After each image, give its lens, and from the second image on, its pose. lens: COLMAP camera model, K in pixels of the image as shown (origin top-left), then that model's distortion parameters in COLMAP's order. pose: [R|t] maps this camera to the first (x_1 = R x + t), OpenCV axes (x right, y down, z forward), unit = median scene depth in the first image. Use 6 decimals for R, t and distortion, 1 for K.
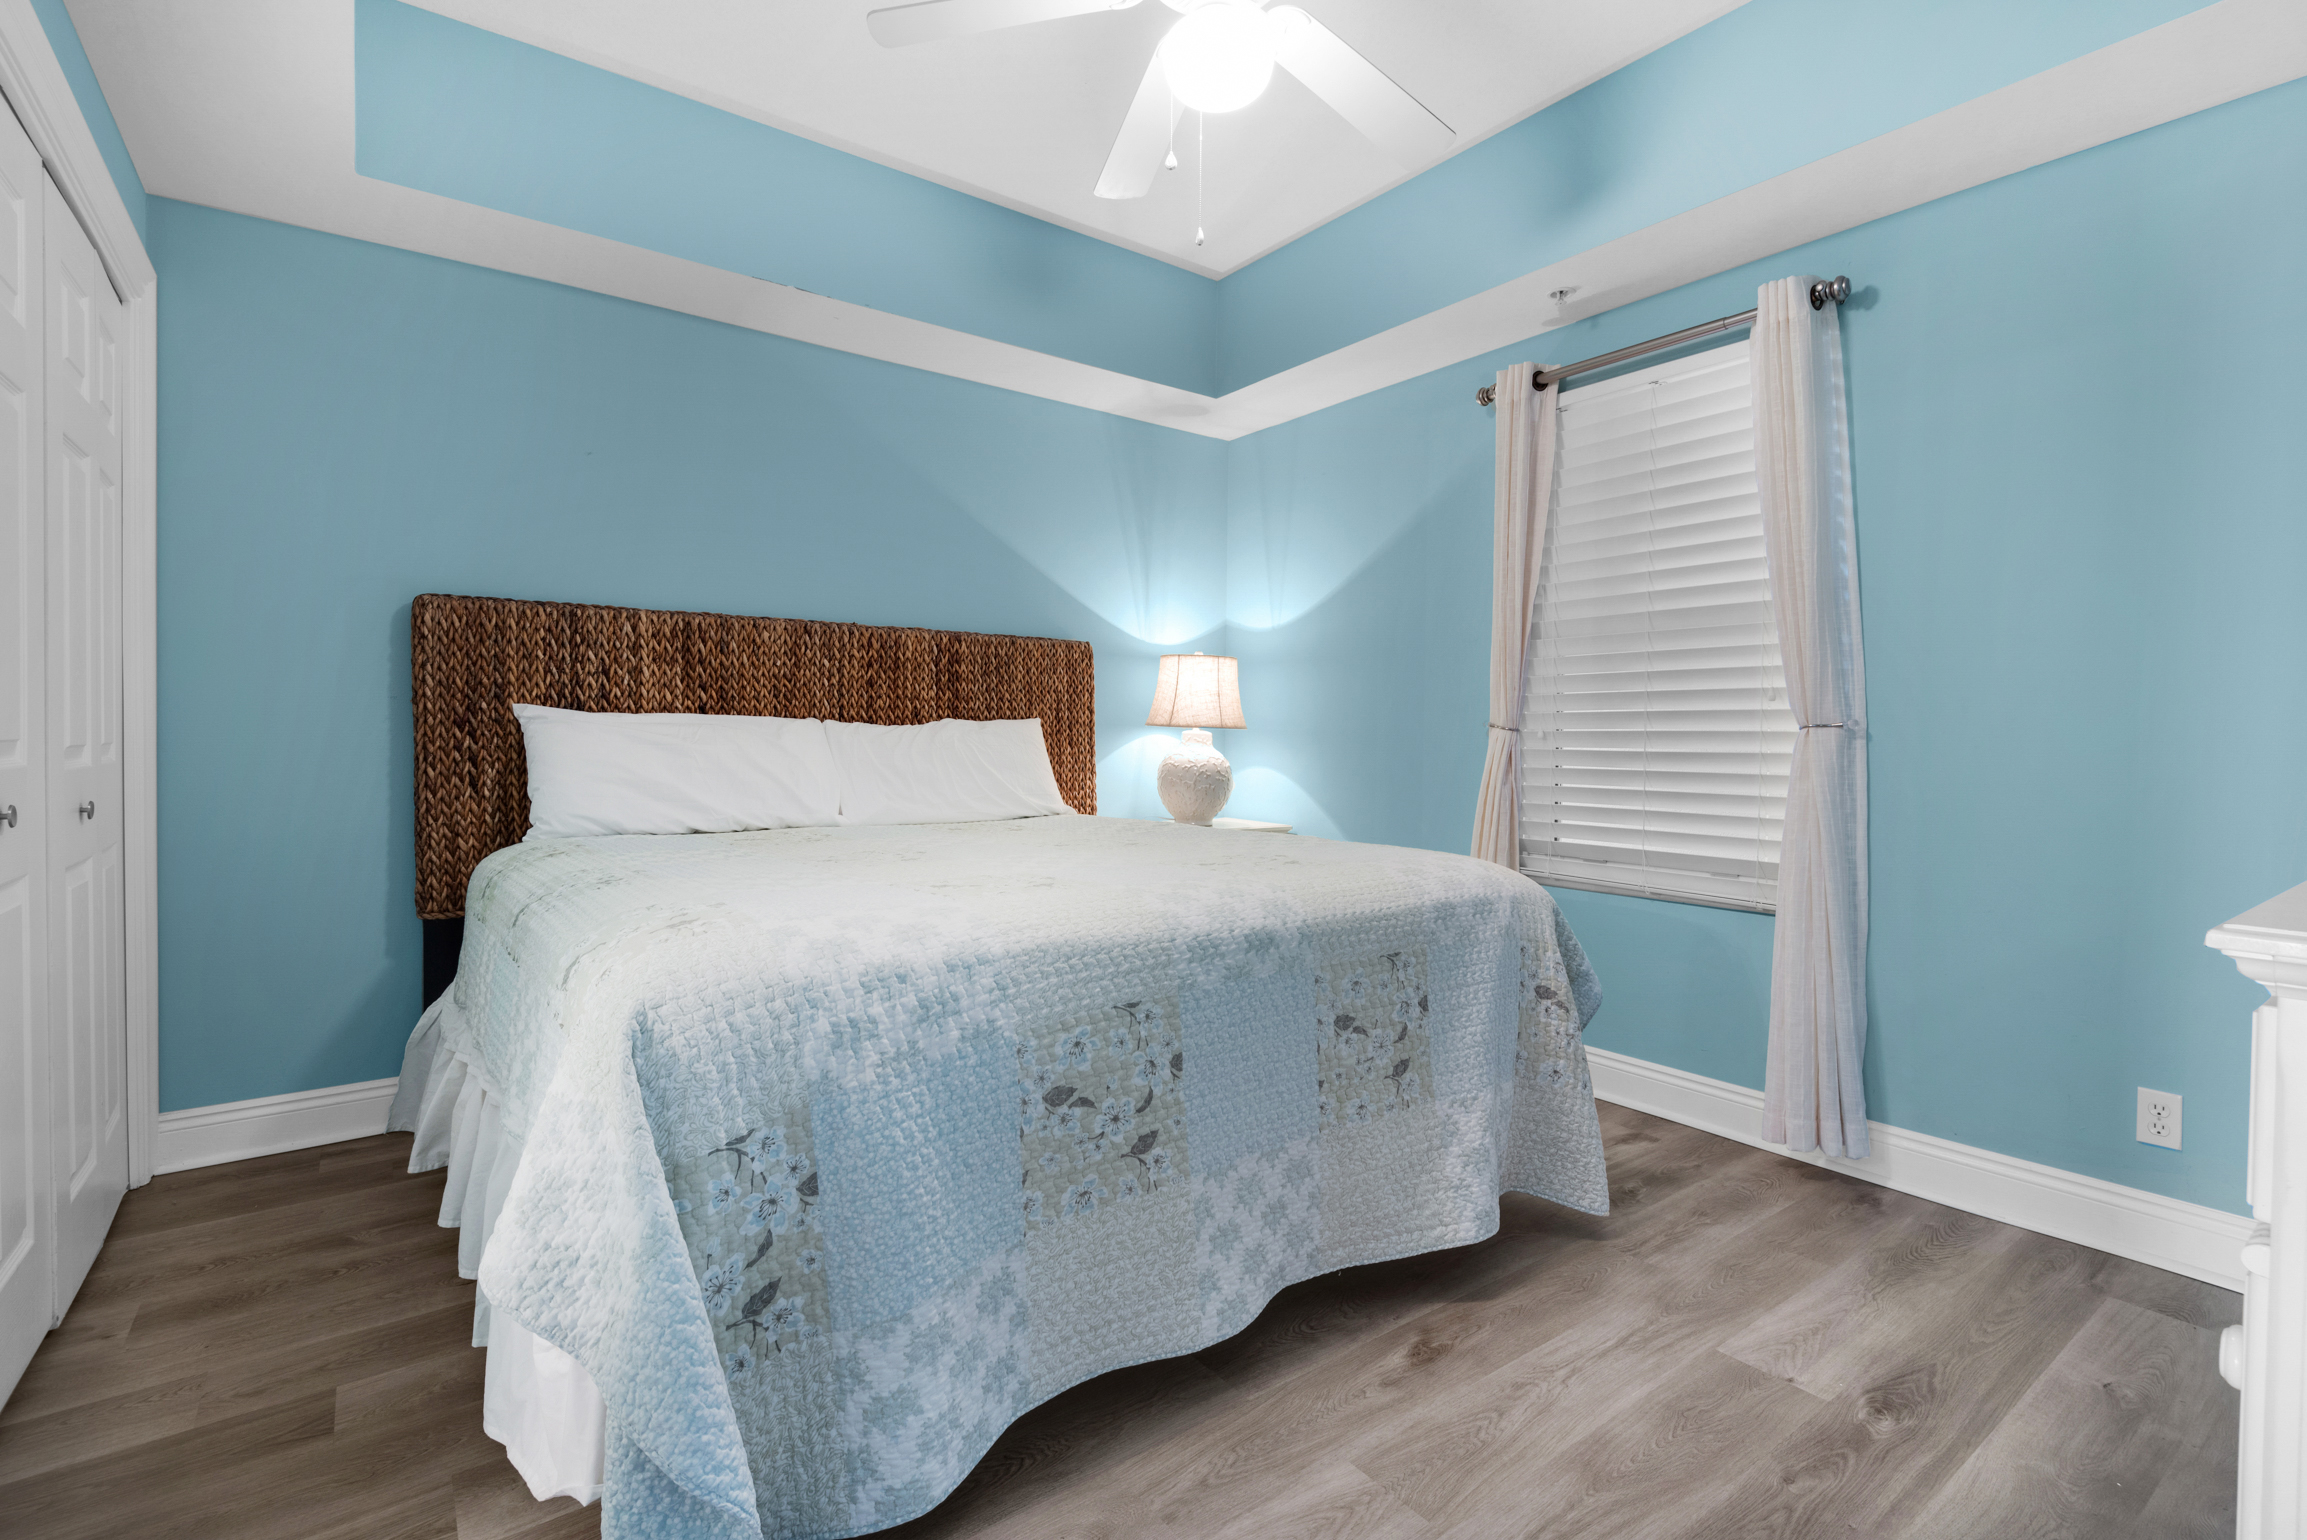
lens RADIAL K [[1056.0, 0, 1170.2], [0, 1056.0, 764.5], [0, 0, 1]] dist [0.024553, -0.014304]
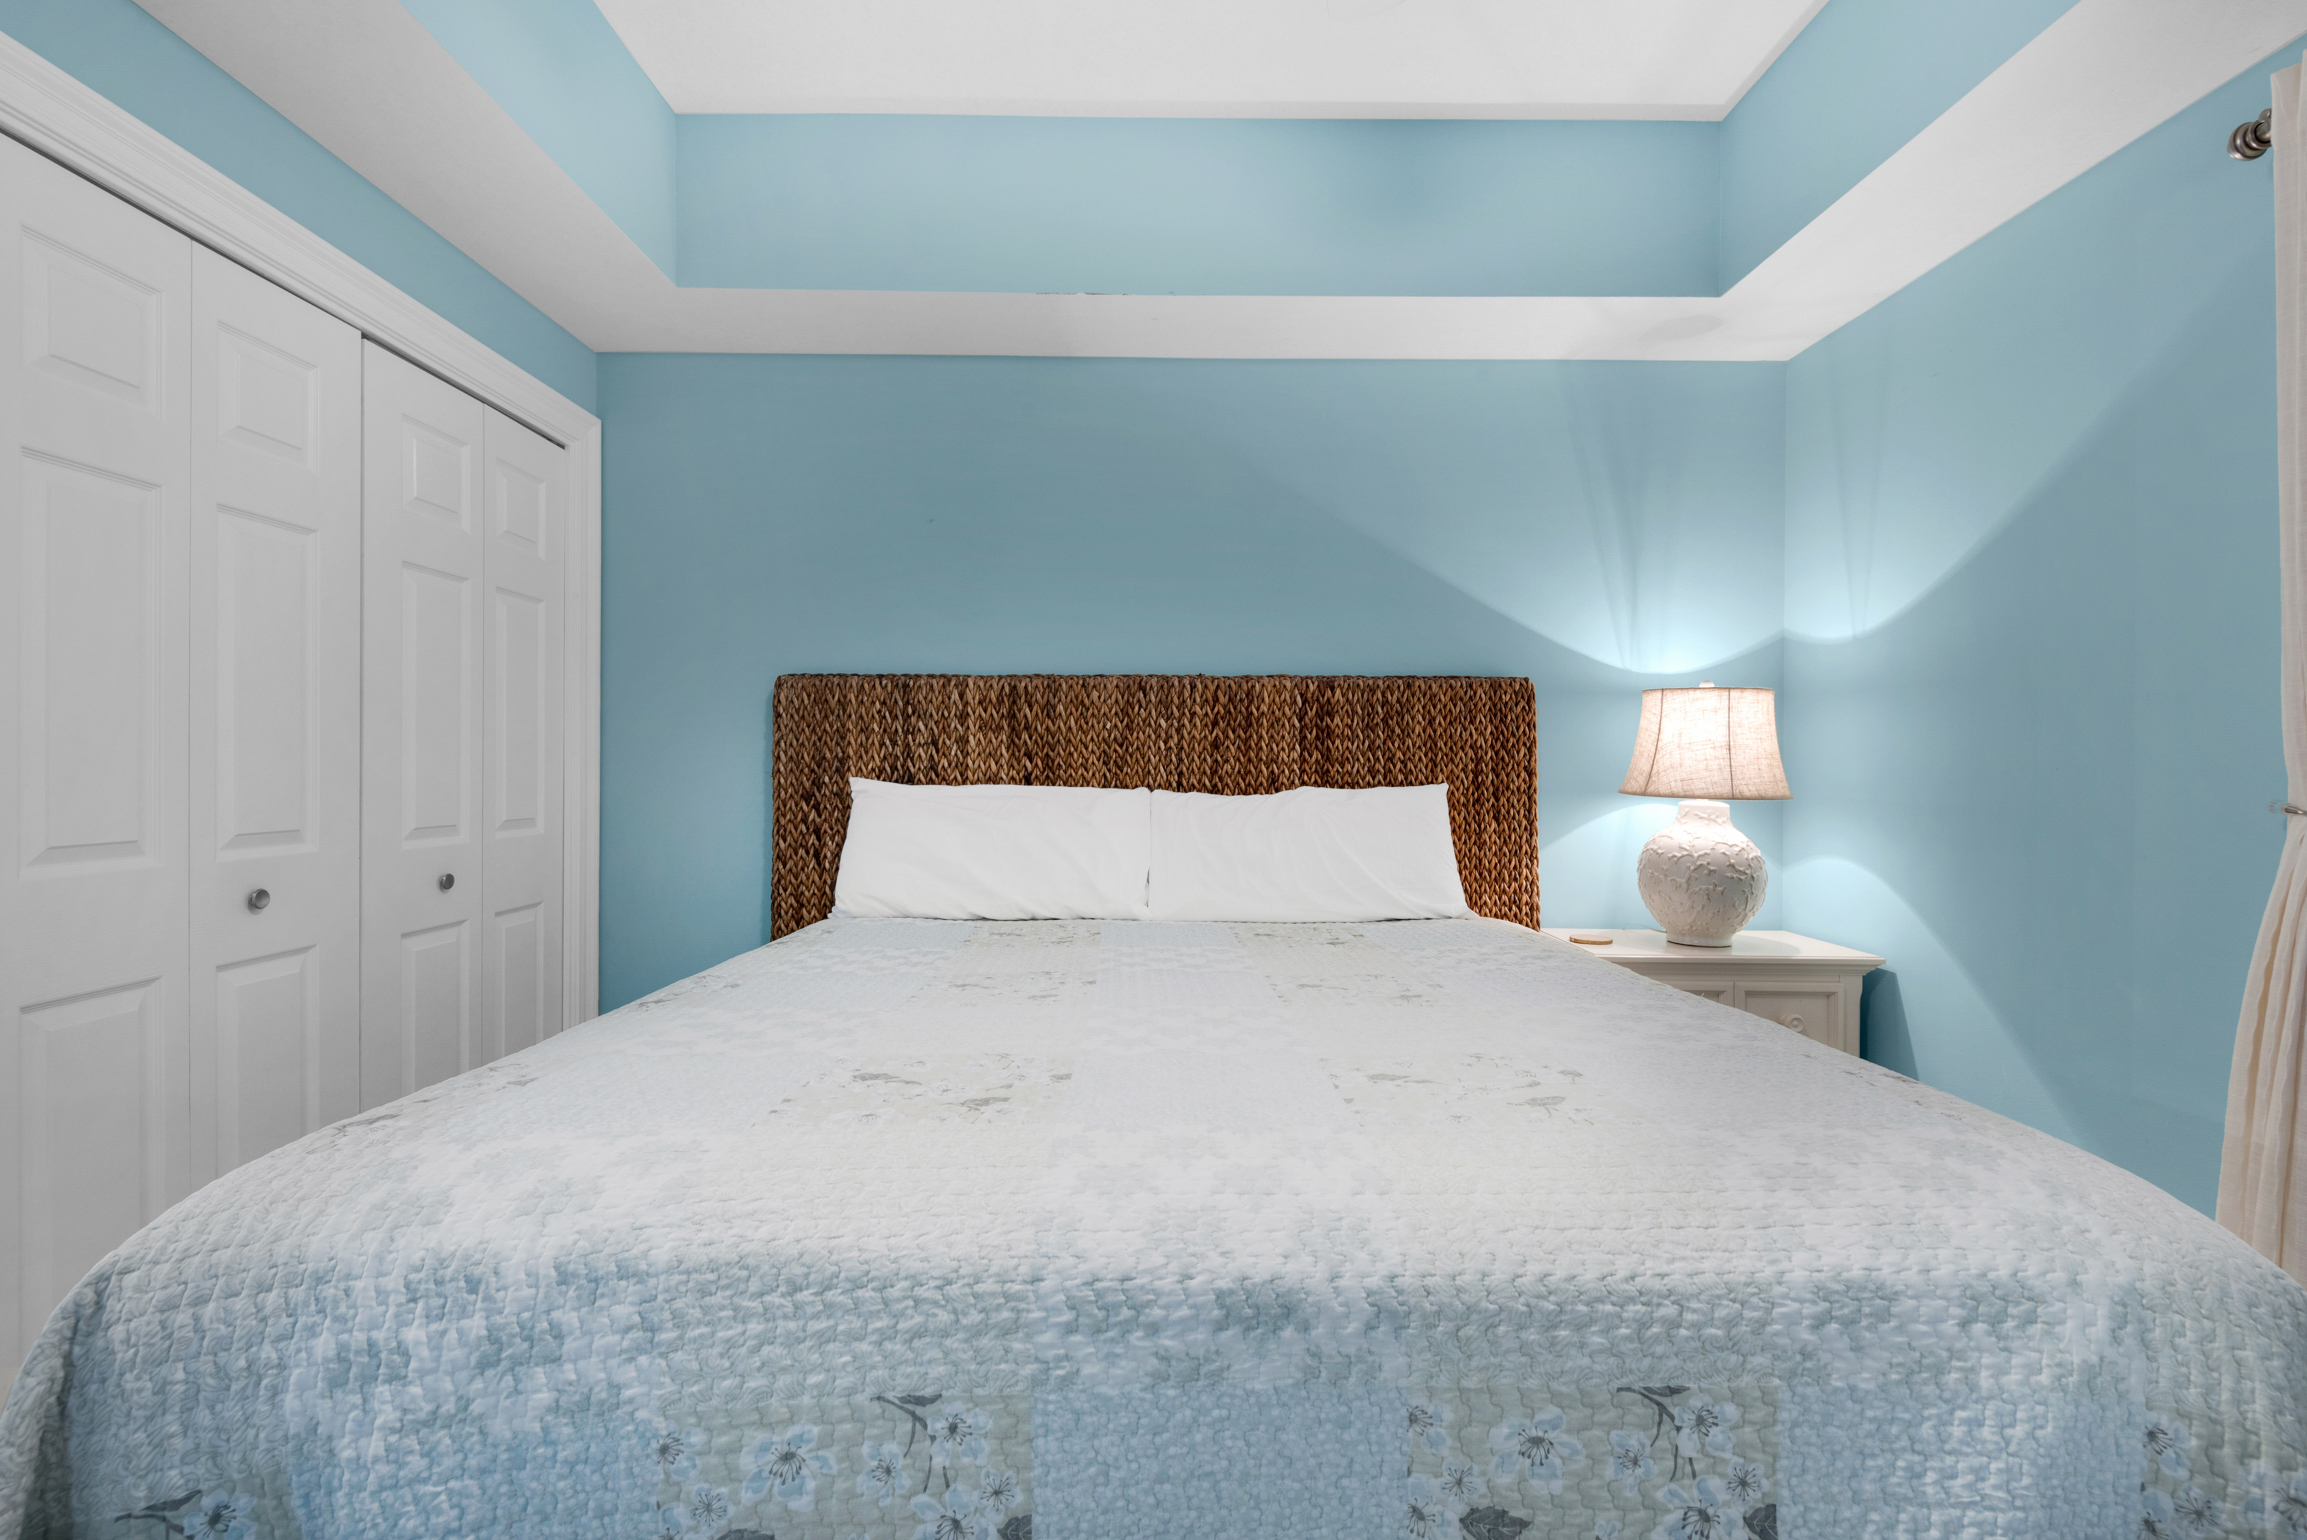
lens RADIAL K [[1056.0, 0, 1170.2], [0, 1056.0, 764.5], [0, 0, 1]] dist [0.024553, -0.014304]
pose [[0.801000, -0.006676, -0.598627, 0.208739], [-0.013357, 0.999490, -0.029019, -0.040957], [0.598515, 0.031240, 0.800502, 0.348129]]
